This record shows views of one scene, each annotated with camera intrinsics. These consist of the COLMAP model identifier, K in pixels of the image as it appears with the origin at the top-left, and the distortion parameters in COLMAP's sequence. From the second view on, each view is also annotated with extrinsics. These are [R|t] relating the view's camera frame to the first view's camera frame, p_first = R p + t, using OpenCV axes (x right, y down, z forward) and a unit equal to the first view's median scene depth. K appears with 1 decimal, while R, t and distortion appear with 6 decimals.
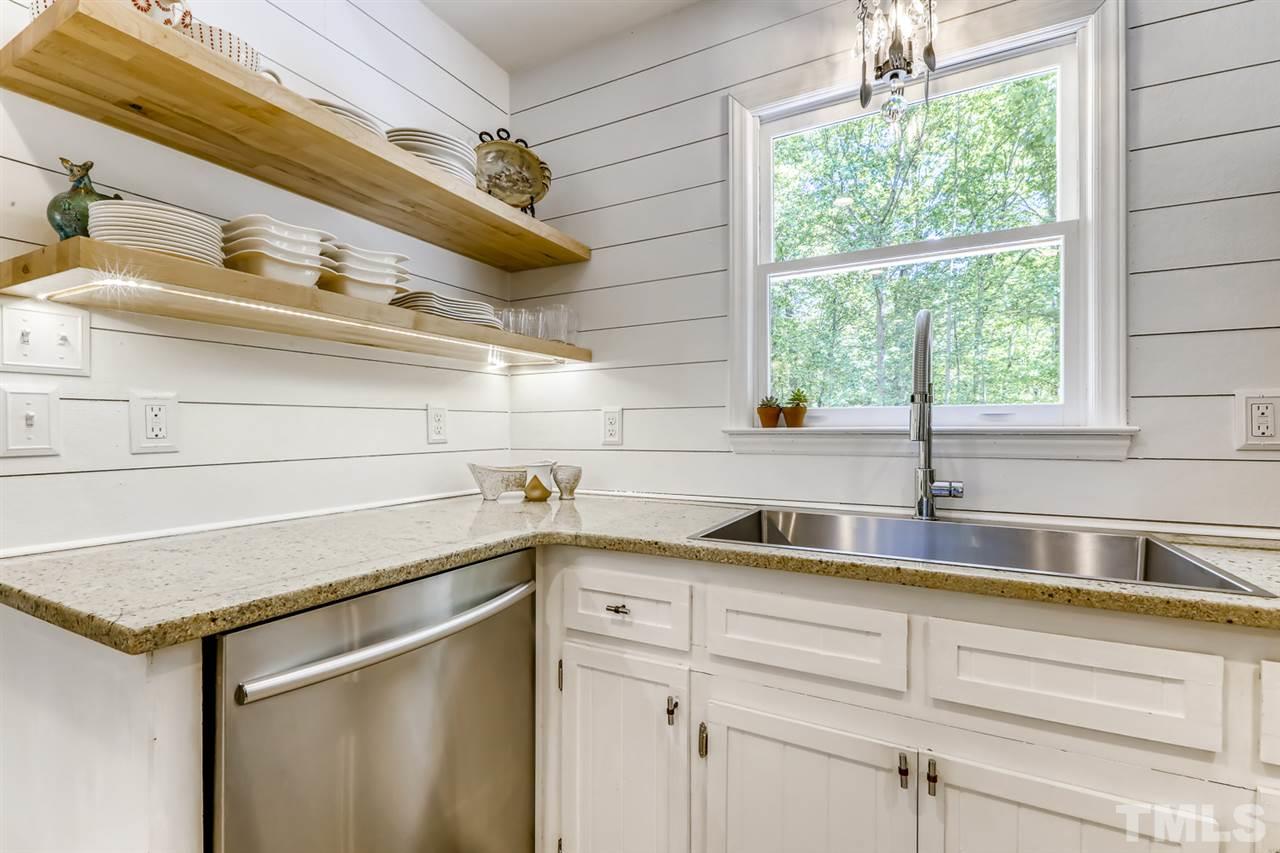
lens RADIAL K [[572.8, 0, 639.7], [0, 572.8, 422.1], [0, 0, 1]] dist [-0.004973, -0.001061]
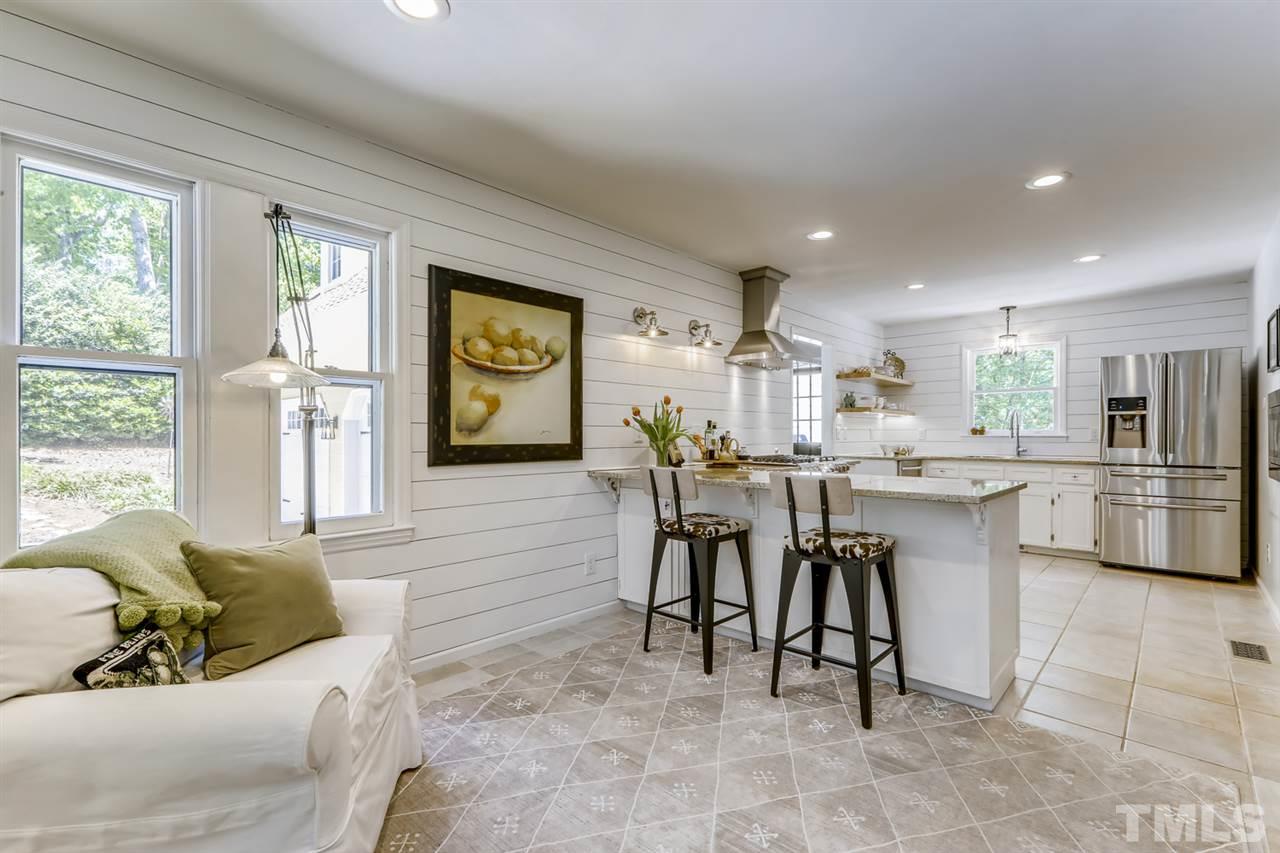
lens RADIAL K [[572.8, 0, 635.1], [0, 572.8, 436.2], [0, 0, 1]] dist [-0.004973, -0.001061]
pose [[0.962467, 0.005158, -0.271350, -0.929393], [-0.003248, 0.999967, 0.007489, -0.005065], [0.271380, -0.006327, 0.962452, -3.334675]]
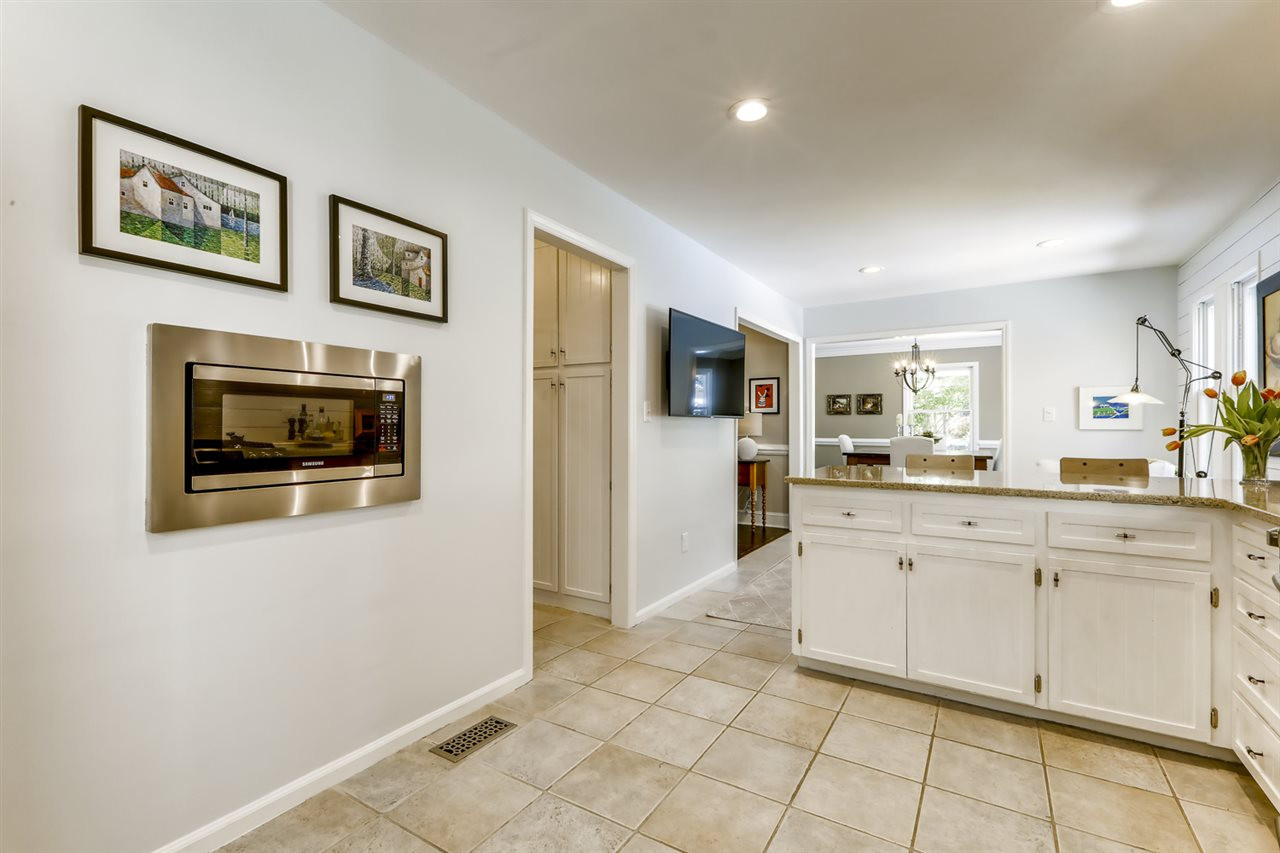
lens RADIAL K [[572.8, 0, 641.2], [0, 572.8, 429.1], [0, 0, 1]] dist [-0.004973, -0.001061]
pose [[-0.997223, 0.004301, 0.074350, -0.293332], [0.004271, 0.999991, -0.000551, -0.000167], [-0.074351, -0.000232, -0.997232, -0.955250]]
